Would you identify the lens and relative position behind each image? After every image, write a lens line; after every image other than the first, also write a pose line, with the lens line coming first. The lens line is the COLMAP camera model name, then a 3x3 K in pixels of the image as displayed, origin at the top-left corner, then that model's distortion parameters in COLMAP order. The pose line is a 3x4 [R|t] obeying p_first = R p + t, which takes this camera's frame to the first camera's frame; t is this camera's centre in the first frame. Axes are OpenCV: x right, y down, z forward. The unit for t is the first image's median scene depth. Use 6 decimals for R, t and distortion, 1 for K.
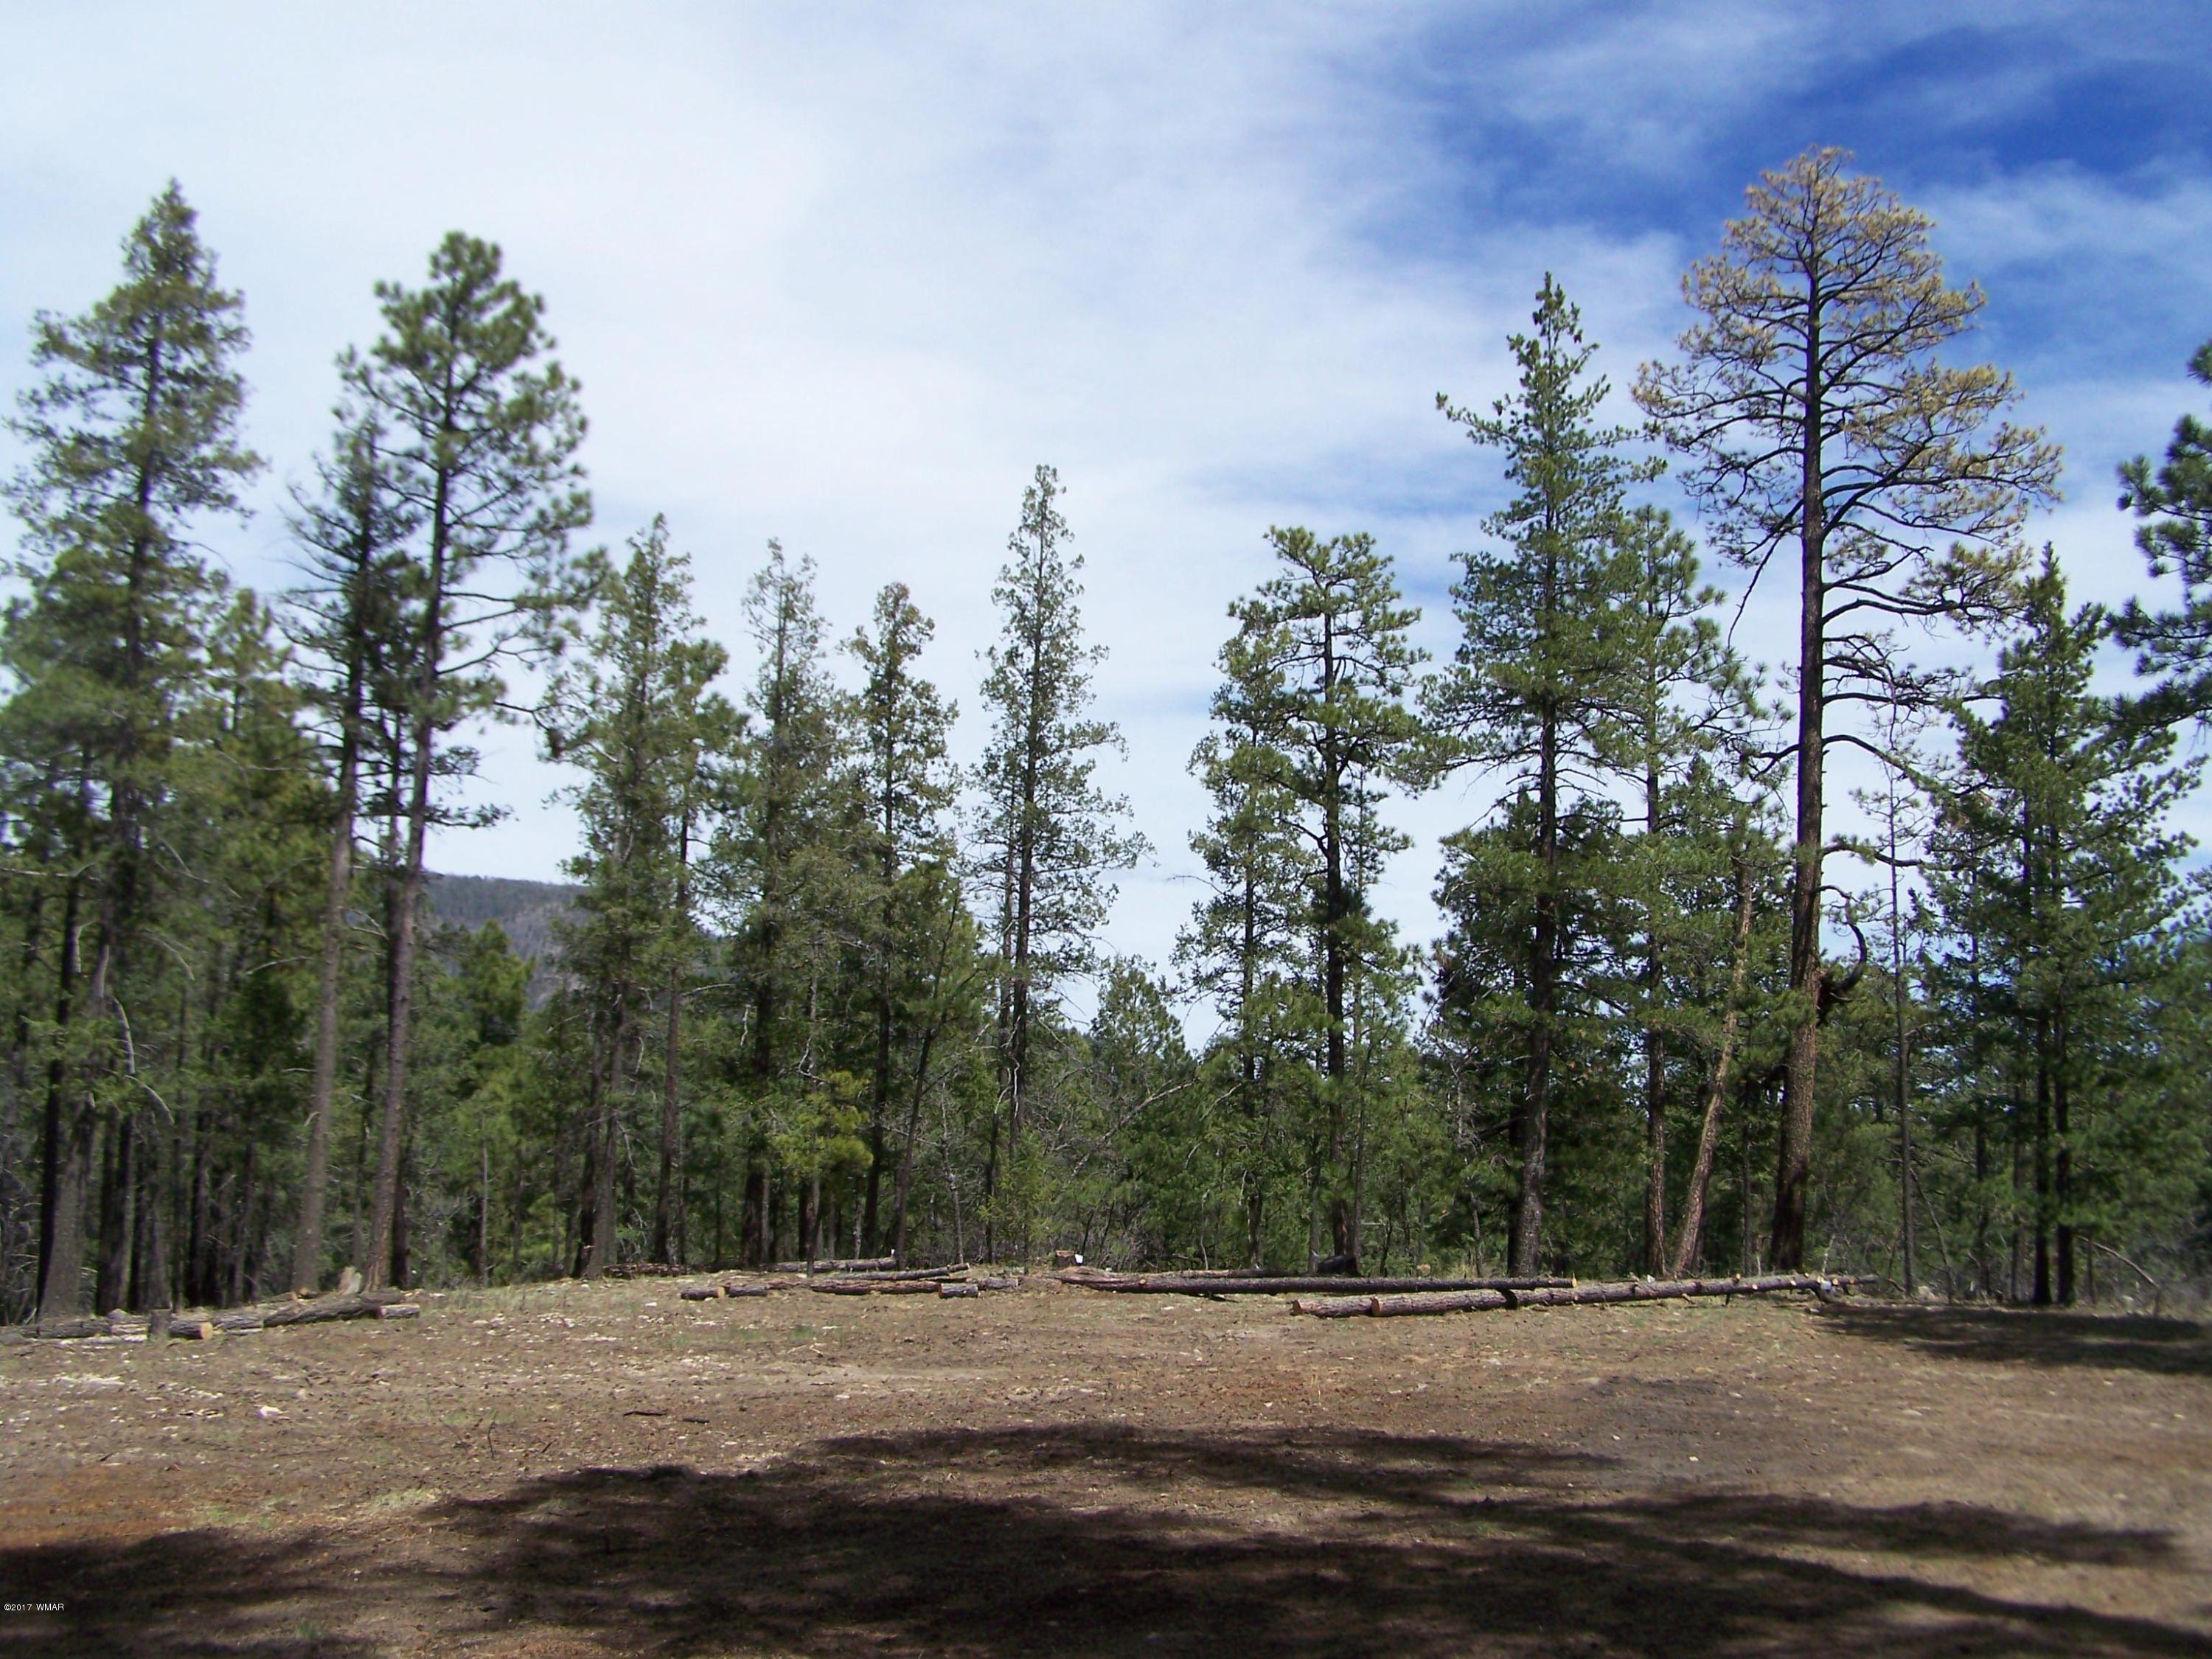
lens RADIAL K [[2743.9, 0, 1106.0], [0, 2743.9, 829.5], [0, 0, 1]] dist [-0.008216, -0.665959]
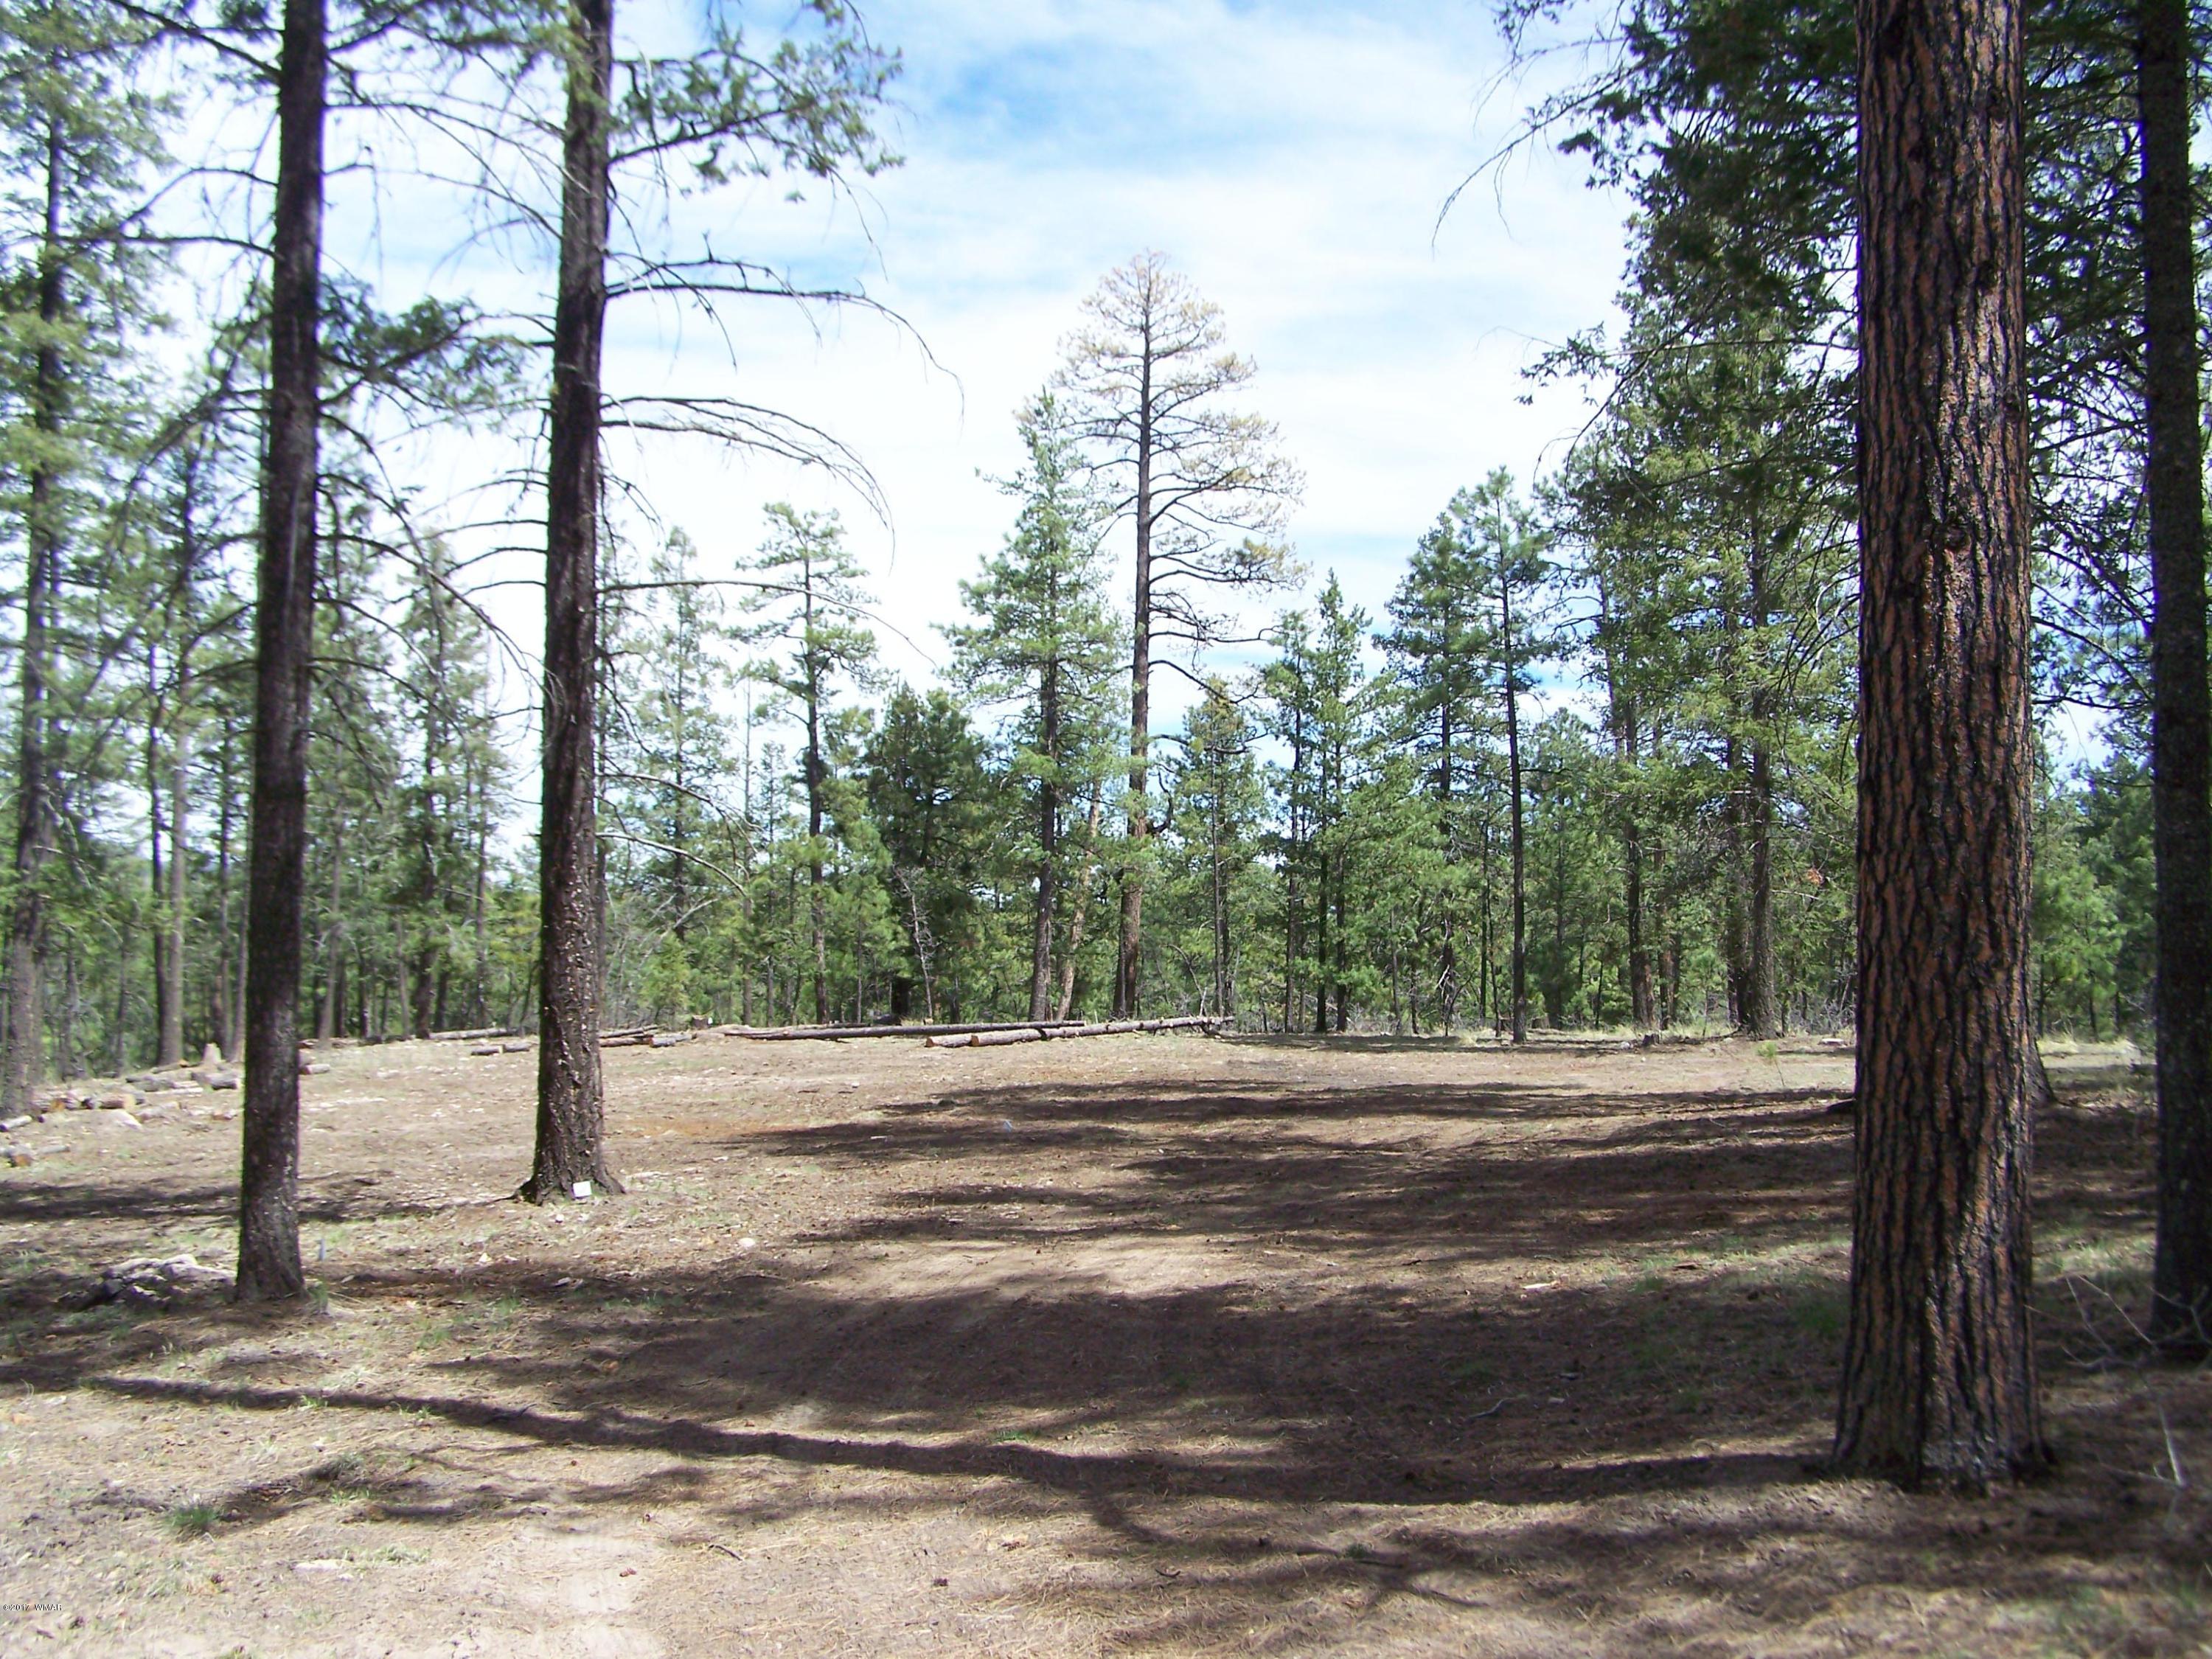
lens RADIAL K [[2743.9, 0, 1106.0], [0, 2743.9, 829.5], [0, 0, 1]] dist [-0.008216, -0.665959]
pose [[0.941146, -0.006465, 0.337938, -0.262574], [-0.020841, 0.996805, 0.077111, -0.056801], [-0.337357, -0.079616, 0.938004, -0.392492]]
